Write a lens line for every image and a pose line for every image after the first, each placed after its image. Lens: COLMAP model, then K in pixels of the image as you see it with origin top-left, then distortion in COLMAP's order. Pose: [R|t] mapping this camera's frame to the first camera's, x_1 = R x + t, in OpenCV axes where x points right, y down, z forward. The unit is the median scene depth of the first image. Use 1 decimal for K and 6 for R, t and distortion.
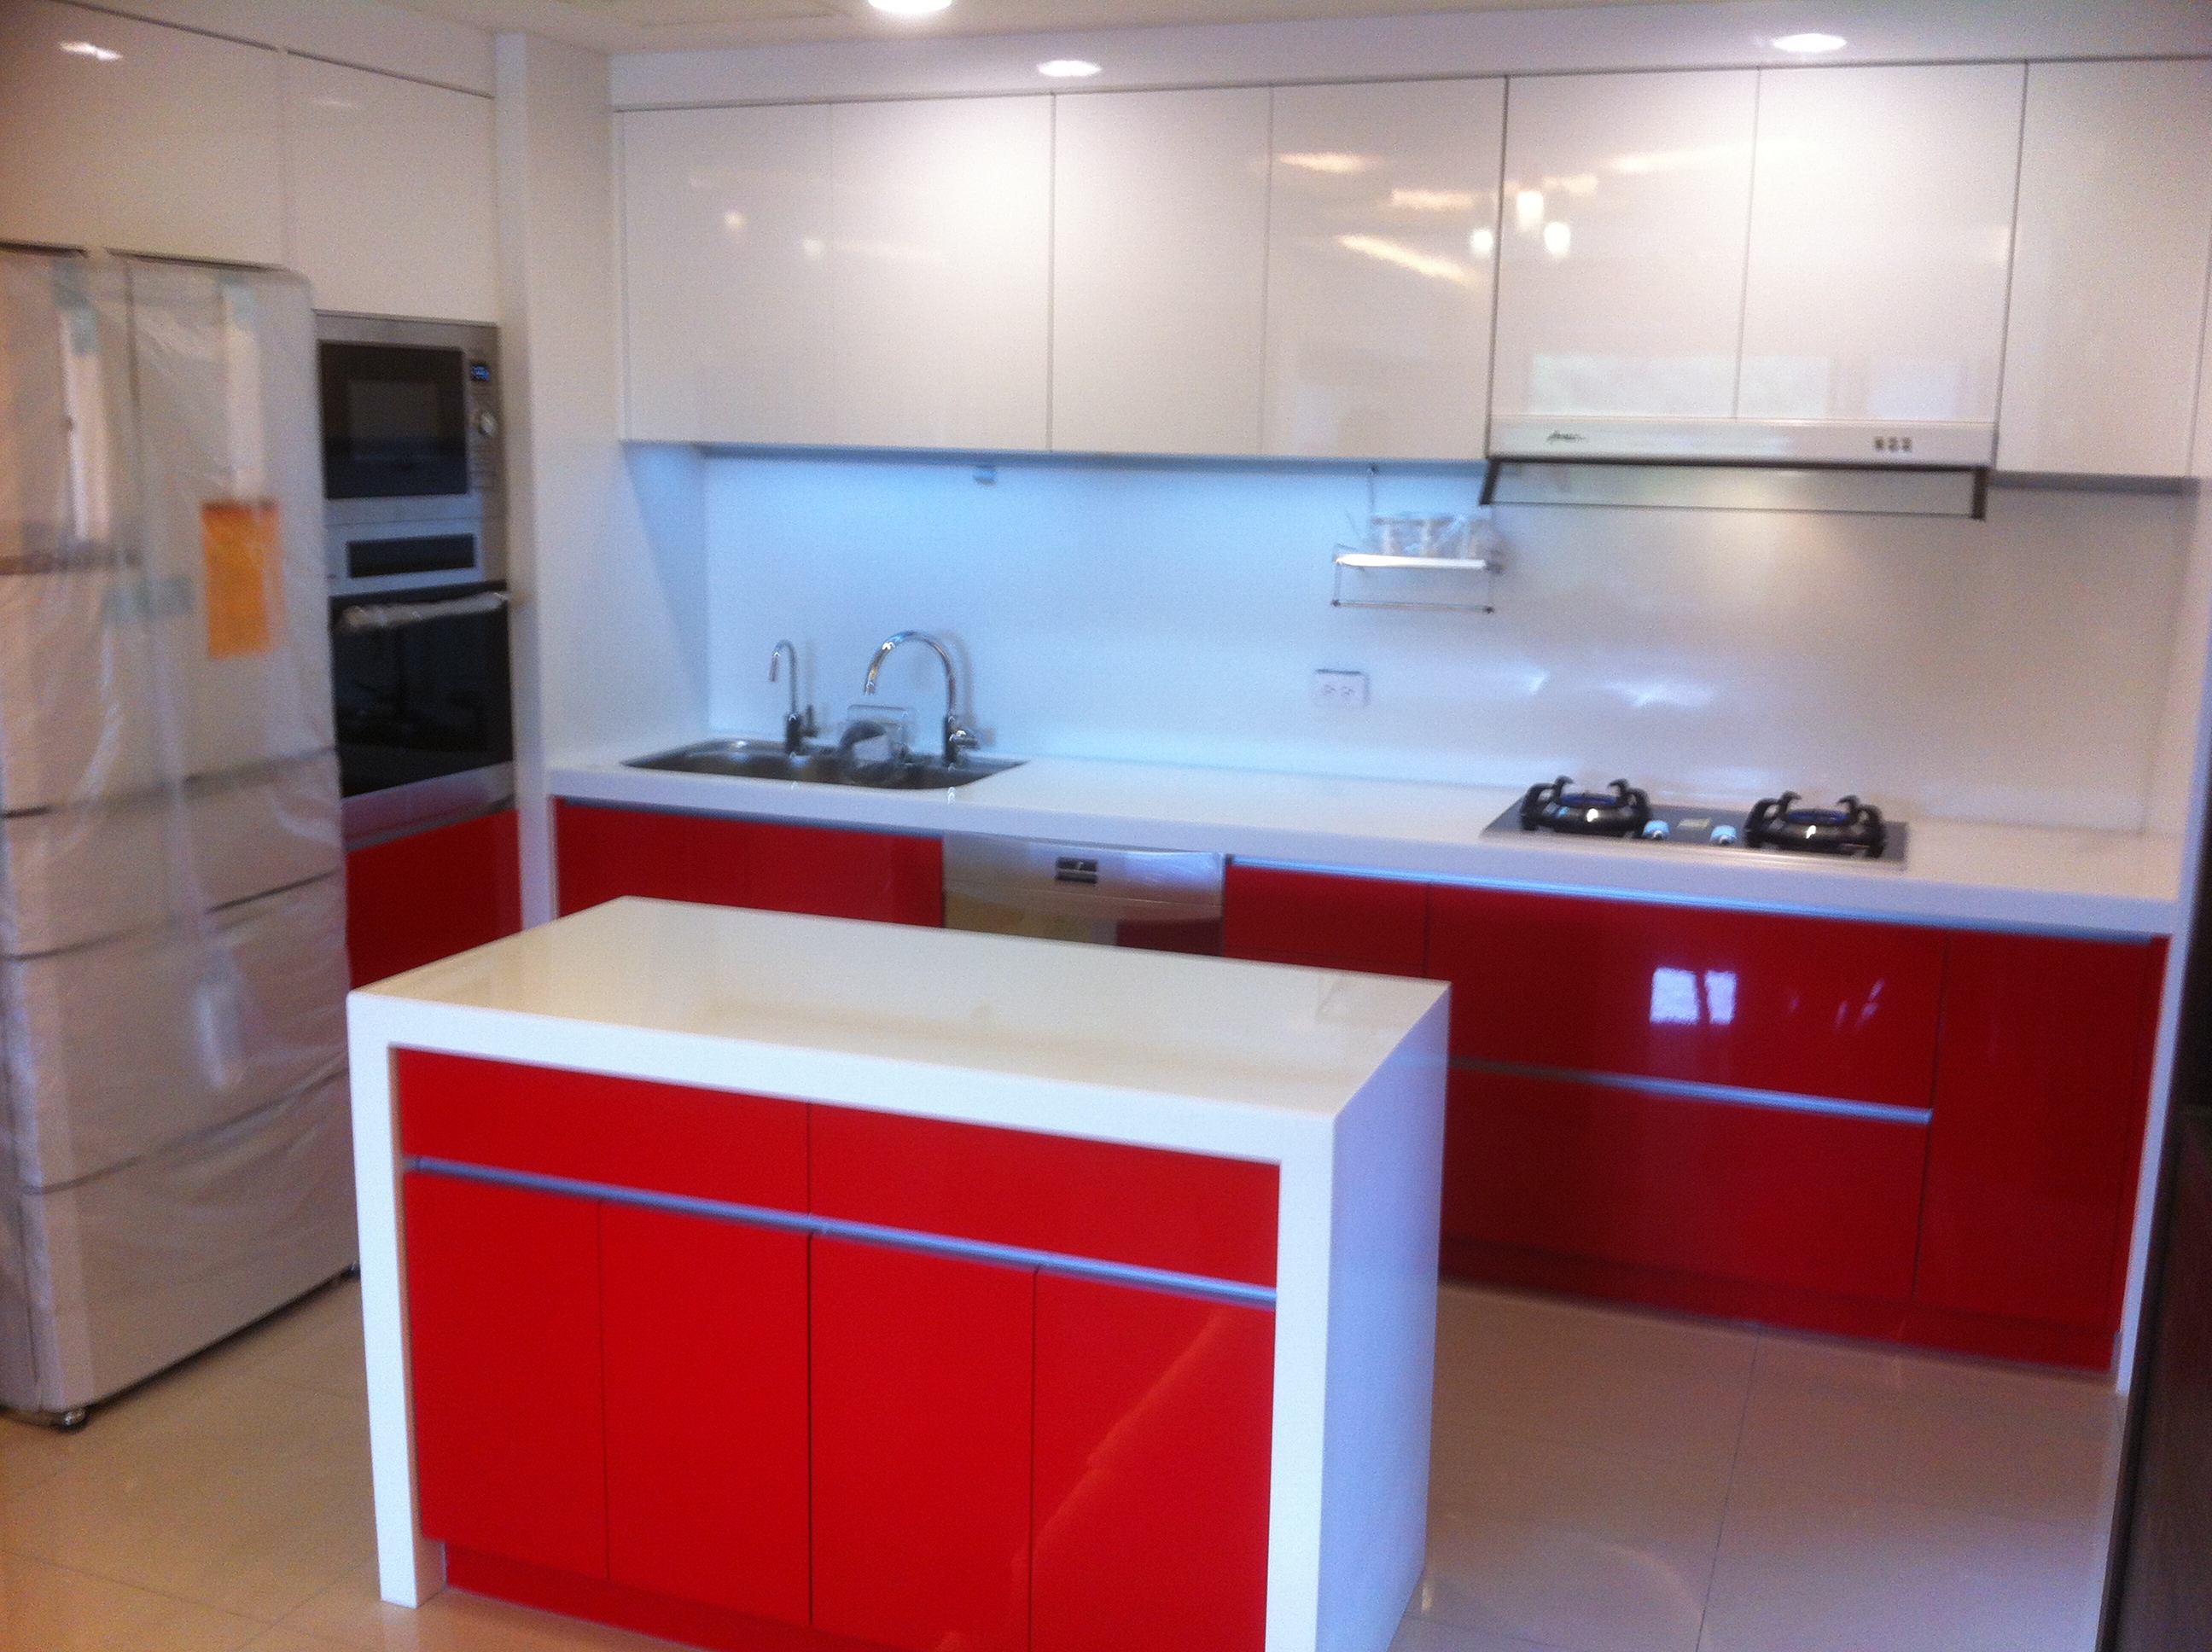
lens RADIAL K [[2258.1, 0, 1165.4], [0, 2258.1, 782.1], [0, 0, 1]] dist [-0.066557, 0.000000]
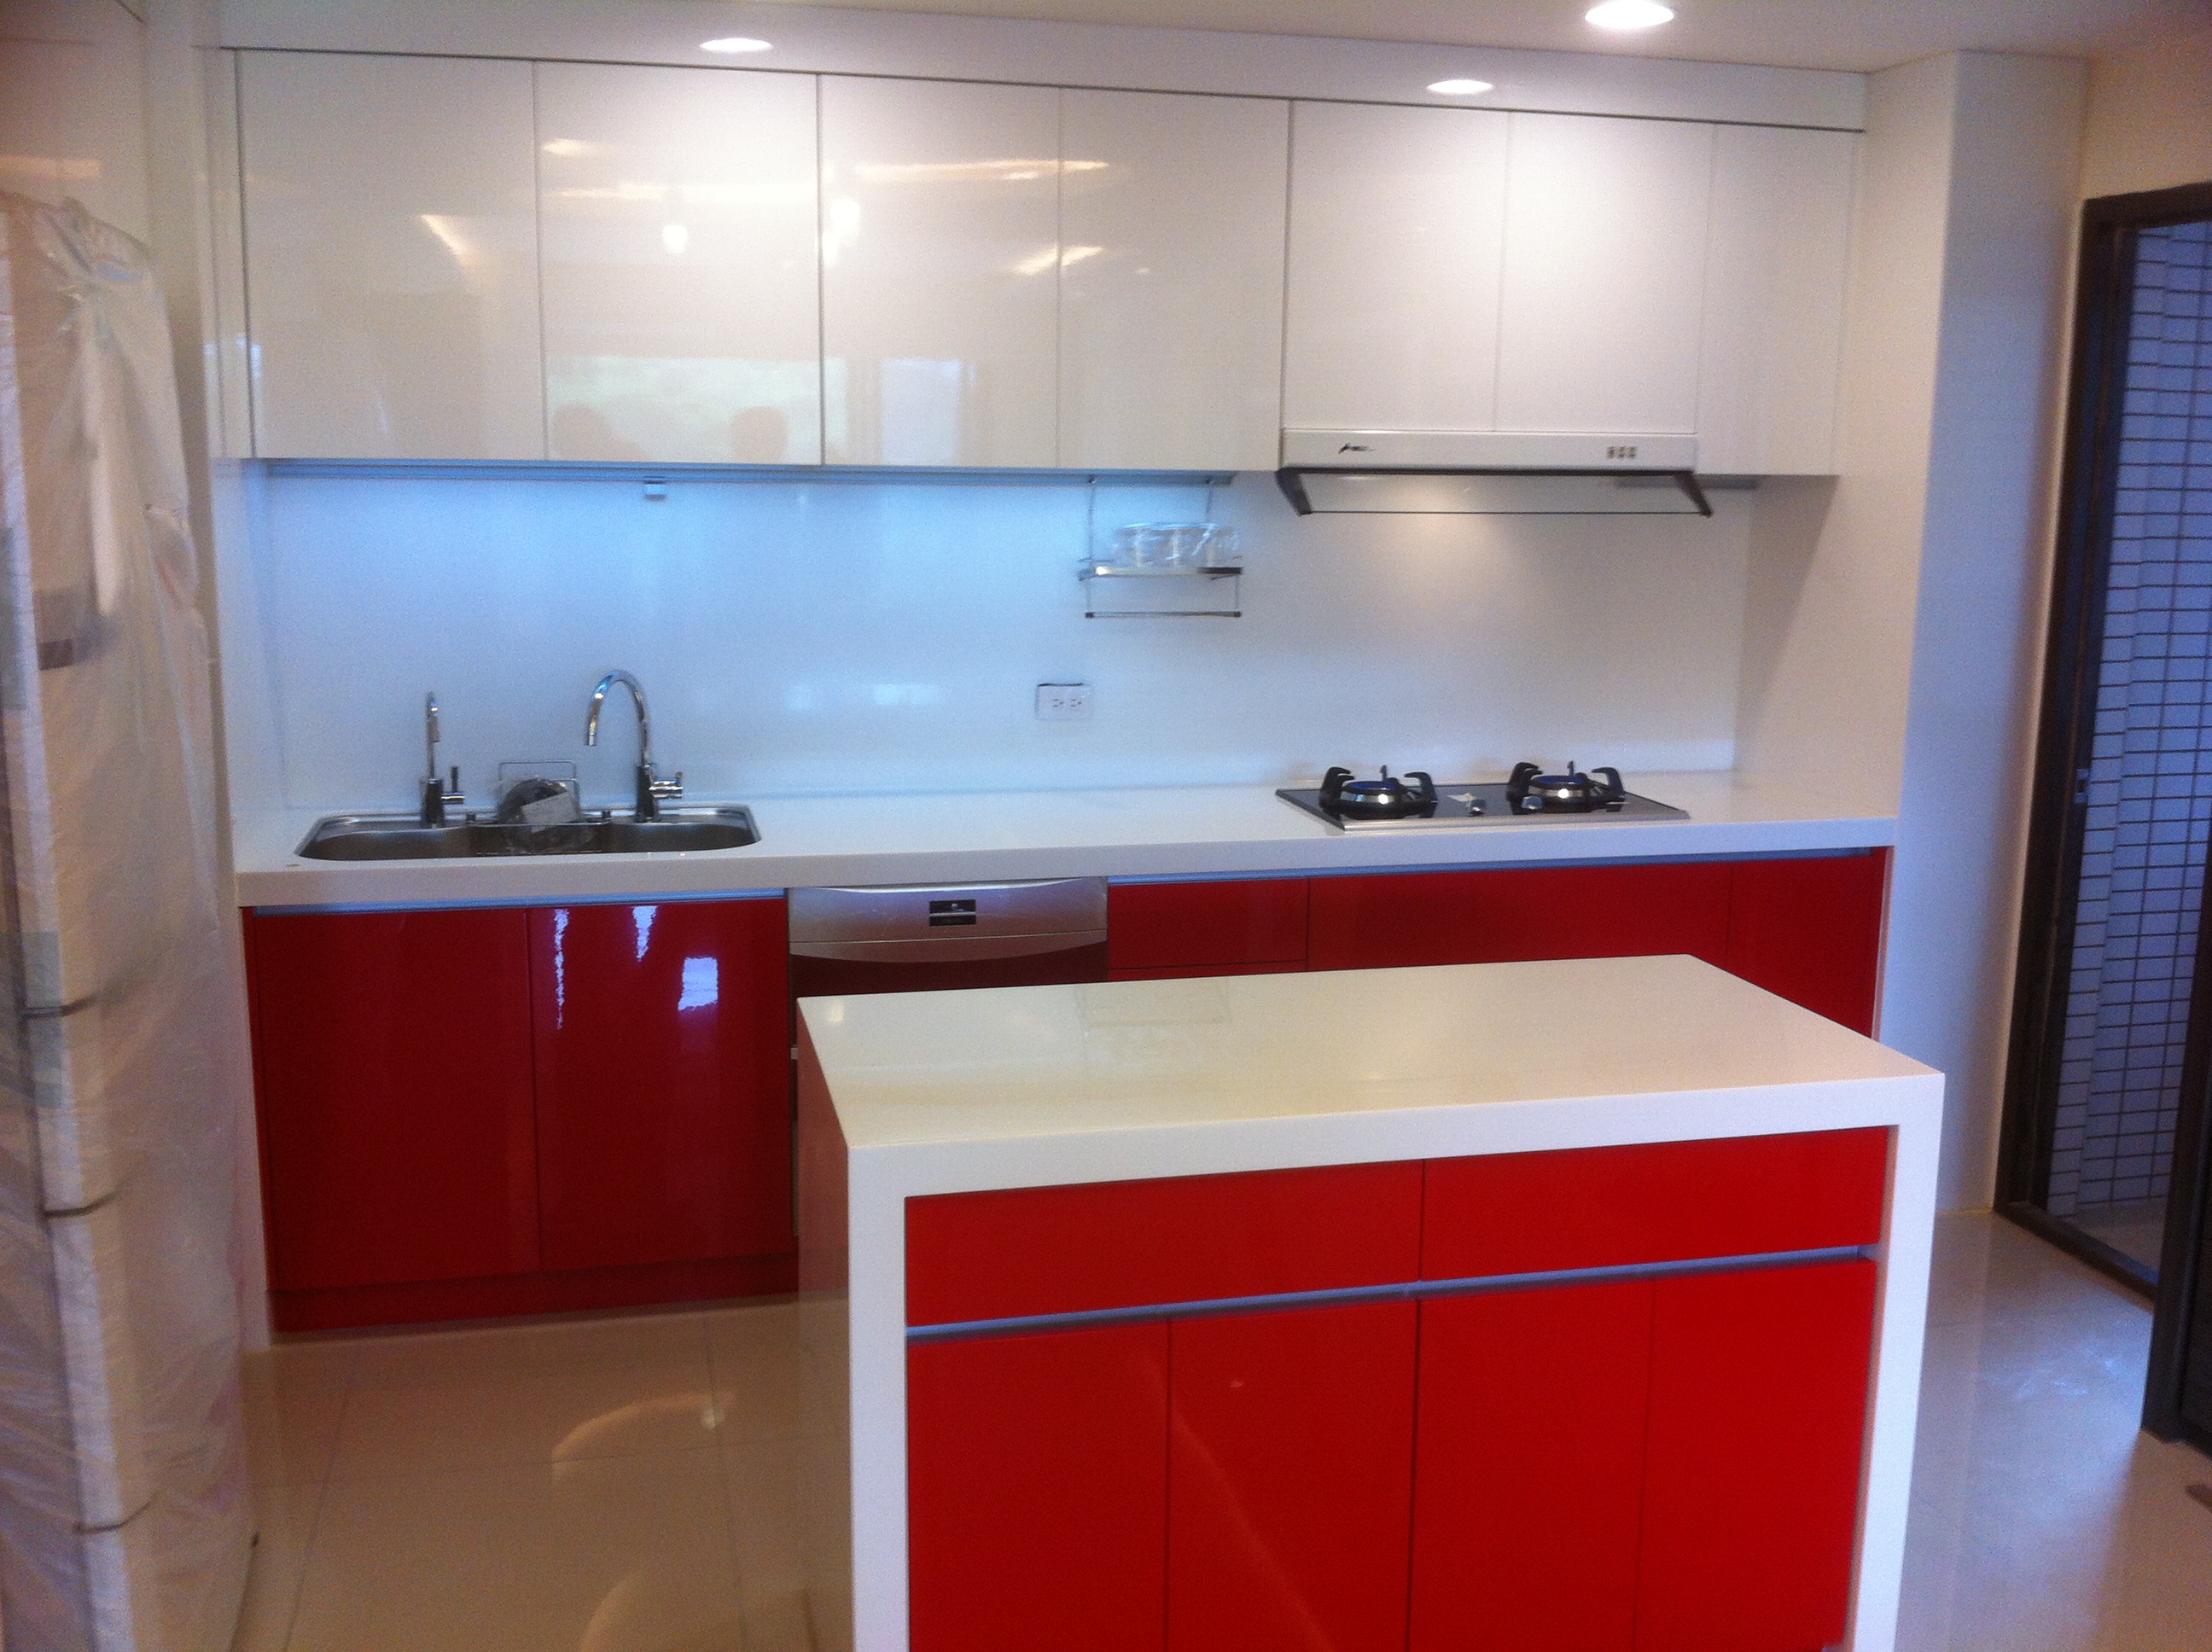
lens RADIAL K [[2258.1, 0, 1100.1], [0, 2258.1, 833.6], [0, 0, 1]] dist [-0.066557, 0.000000]
pose [[0.816263, -0.105279, 0.568006, -0.520845], [0.089625, 0.994427, 0.055518, -0.040195], [-0.570685, 0.005590, 0.821150, 0.187257]]
